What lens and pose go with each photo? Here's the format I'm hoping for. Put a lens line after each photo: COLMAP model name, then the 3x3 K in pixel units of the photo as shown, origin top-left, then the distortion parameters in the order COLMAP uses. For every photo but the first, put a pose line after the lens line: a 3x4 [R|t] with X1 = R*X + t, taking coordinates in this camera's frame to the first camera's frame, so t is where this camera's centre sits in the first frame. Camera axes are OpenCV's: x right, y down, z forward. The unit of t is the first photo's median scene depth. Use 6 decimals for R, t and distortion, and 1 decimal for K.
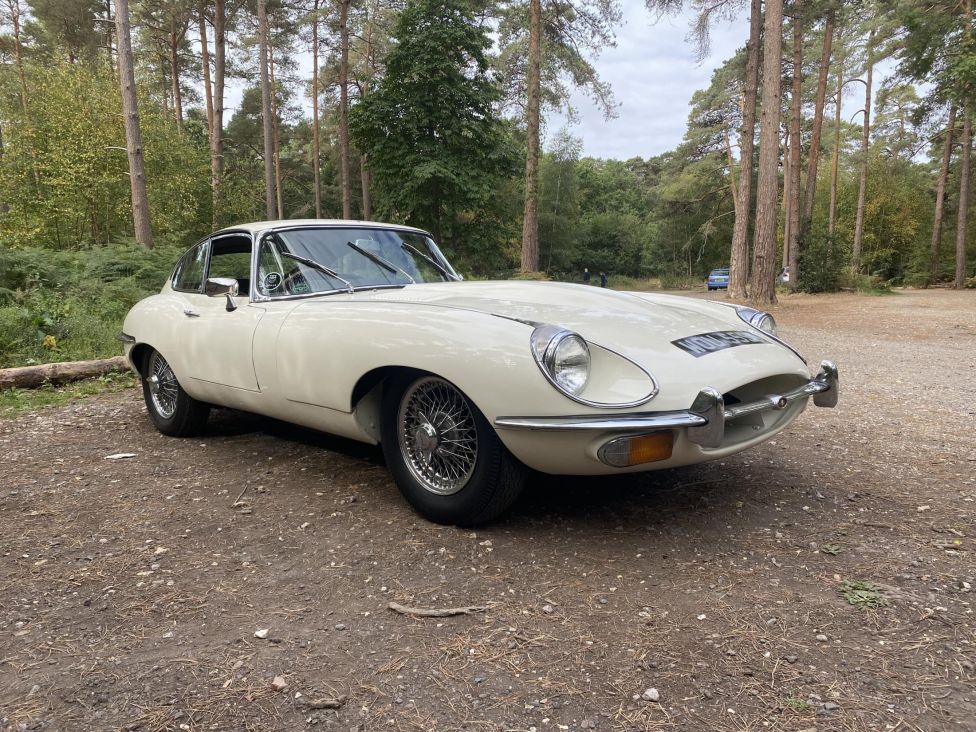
lens RADIAL K [[753.0, 0, 488.0], [0, 753.0, 366.0], [0, 0, 1]] dist [0.034524, -0.049595]
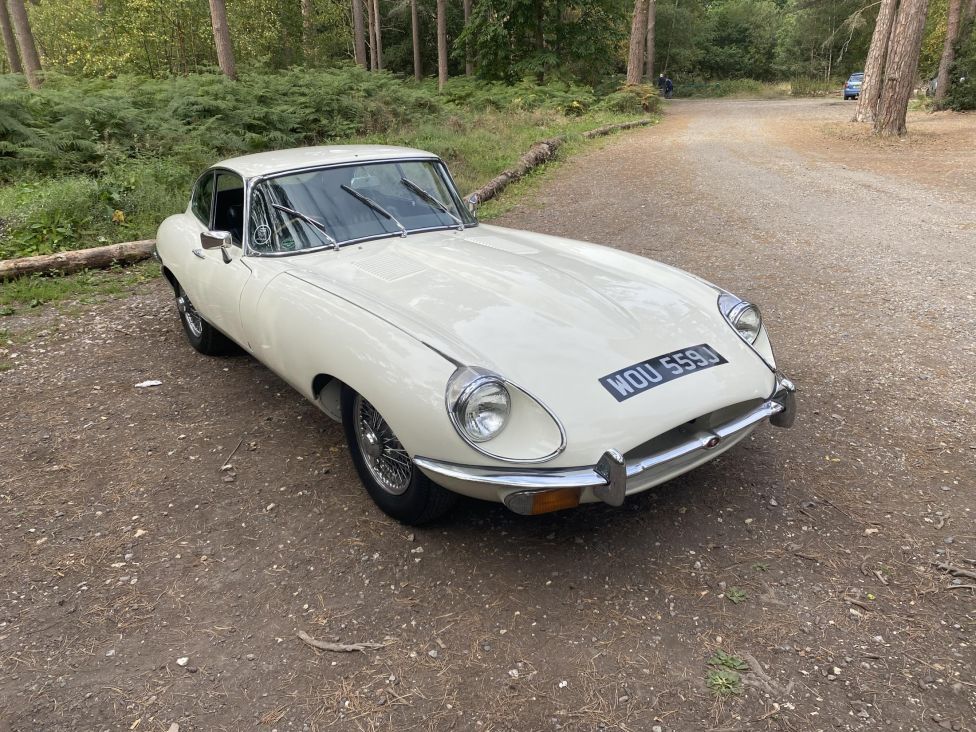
lens RADIAL K [[759.9, 0, 488.0], [0, 759.9, 366.0], [0, 0, 1]] dist [0.006426, -0.004701]
pose [[0.988994, 0.046806, -0.140359, 0.143220], [-0.009324, 0.966475, 0.256591, -0.181069], [0.147663, -0.252458, 0.956274, 0.025019]]
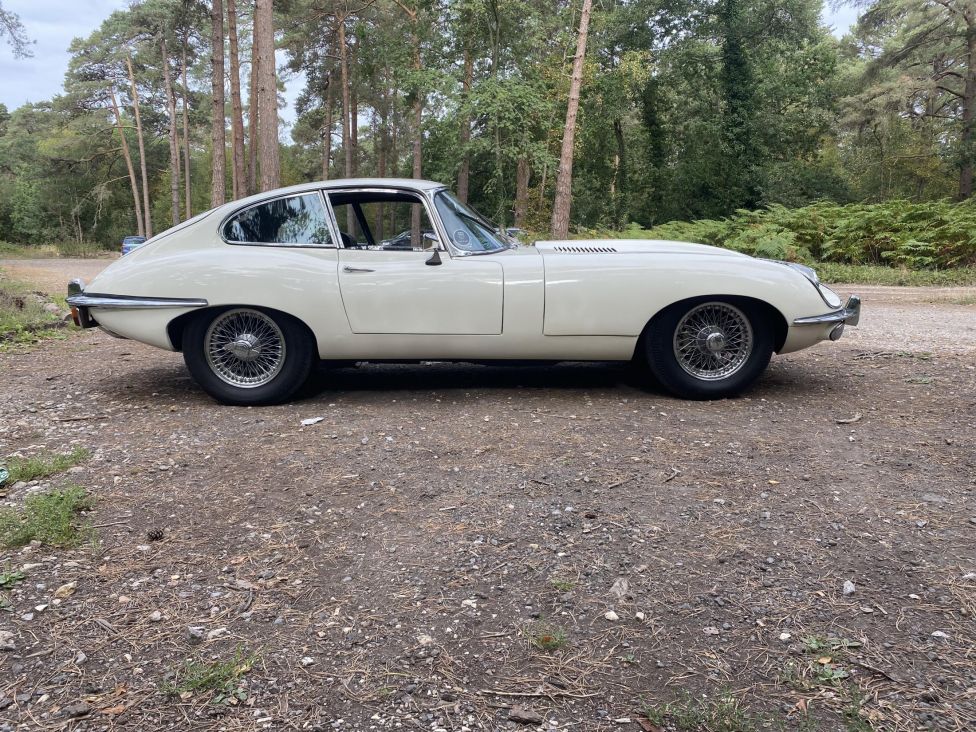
lens RADIAL K [[759.9, 0, 488.0], [0, 759.9, 366.0], [0, 0, 1]] dist [0.006426, -0.004701]
pose [[0.669895, -0.103926, 0.735146, -0.940559], [0.076026, 0.994552, 0.071320, -0.002656], [-0.738553, 0.008113, 0.674147, 0.202203]]
